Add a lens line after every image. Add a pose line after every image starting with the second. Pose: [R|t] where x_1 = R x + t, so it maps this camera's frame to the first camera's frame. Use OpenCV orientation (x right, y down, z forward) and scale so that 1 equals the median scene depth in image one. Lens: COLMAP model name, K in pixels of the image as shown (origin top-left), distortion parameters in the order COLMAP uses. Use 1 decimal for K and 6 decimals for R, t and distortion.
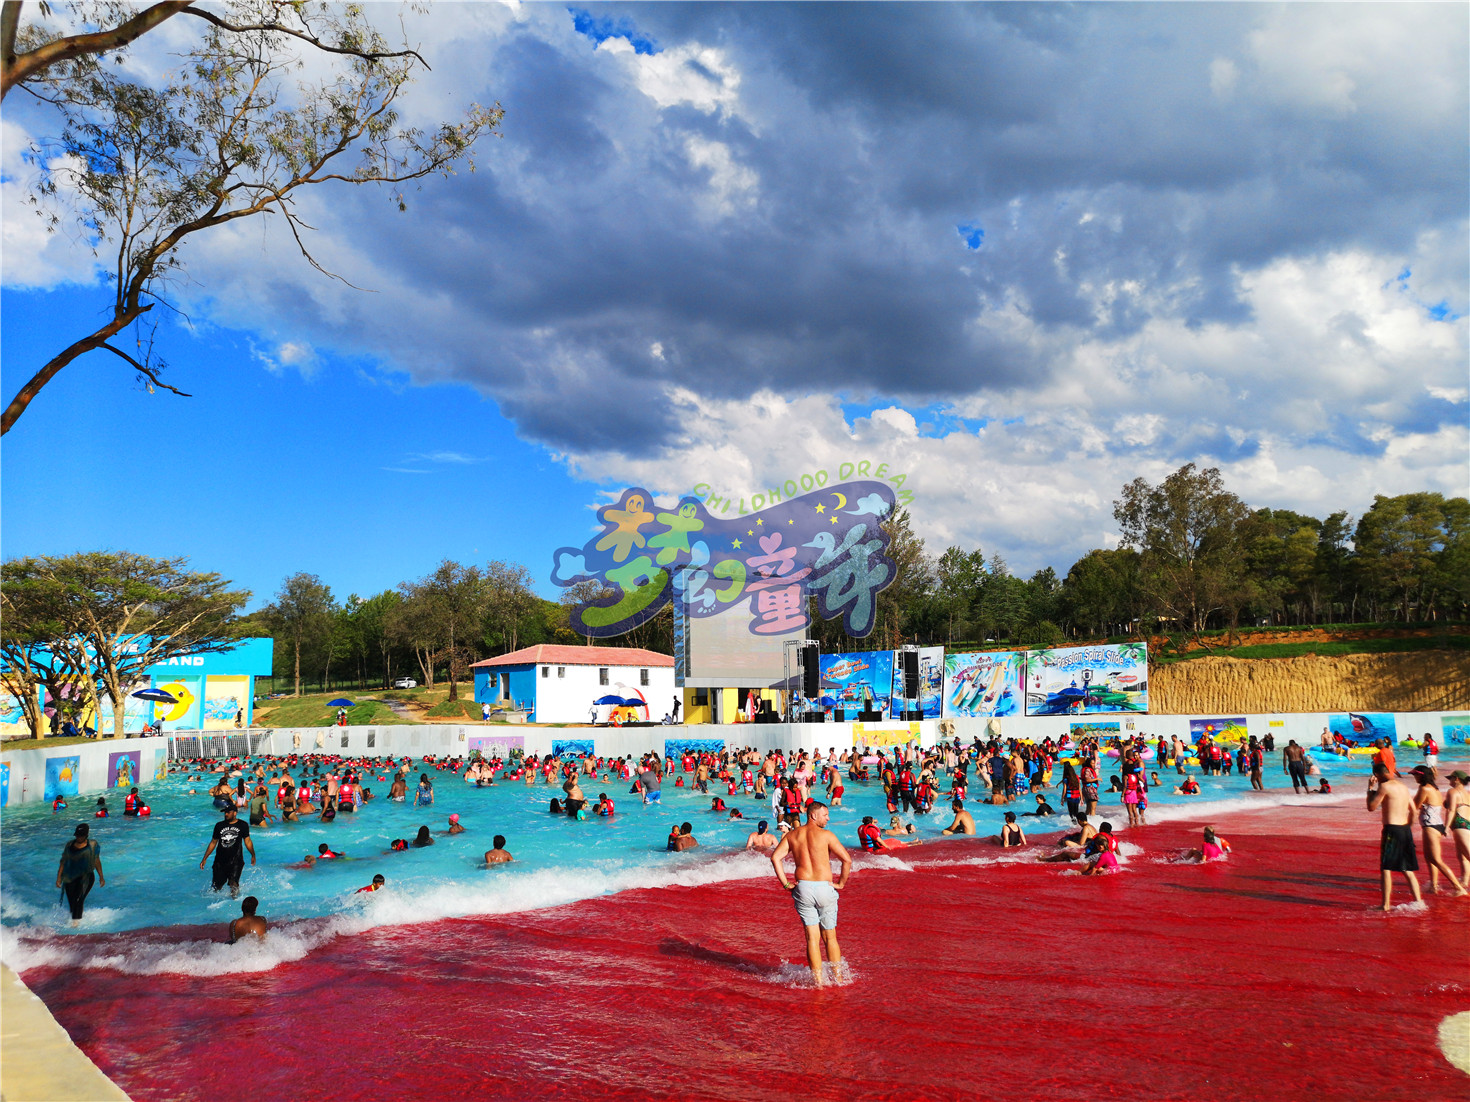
lens RADIAL K [[1123.3, 0, 729.1], [0, 1123.3, 550.3], [0, 0, 1]] dist [0.065163, -0.074241]
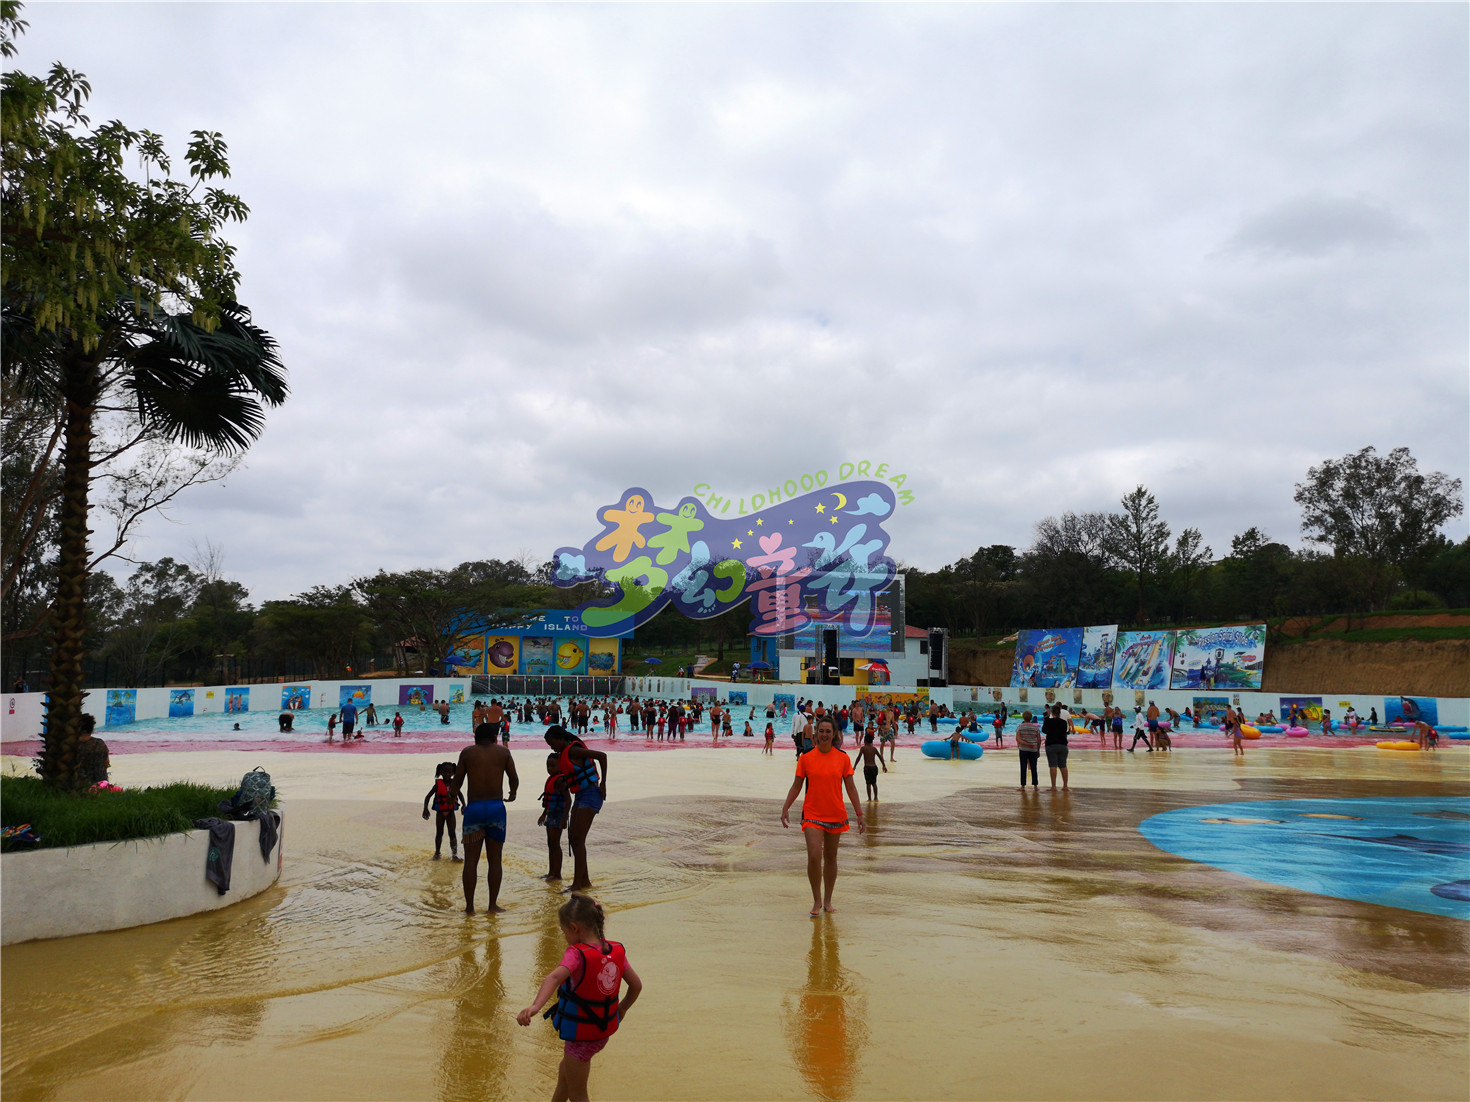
lens RADIAL K [[1123.3, 0, 729.1], [0, 1123.3, 550.3], [0, 0, 1]] dist [0.065163, -0.074241]
pose [[0.877743, -0.020003, -0.478715, 0.422916], [0.037259, 0.998952, 0.026575, -0.034363], [0.477682, -0.041162, 0.877568, -0.169505]]
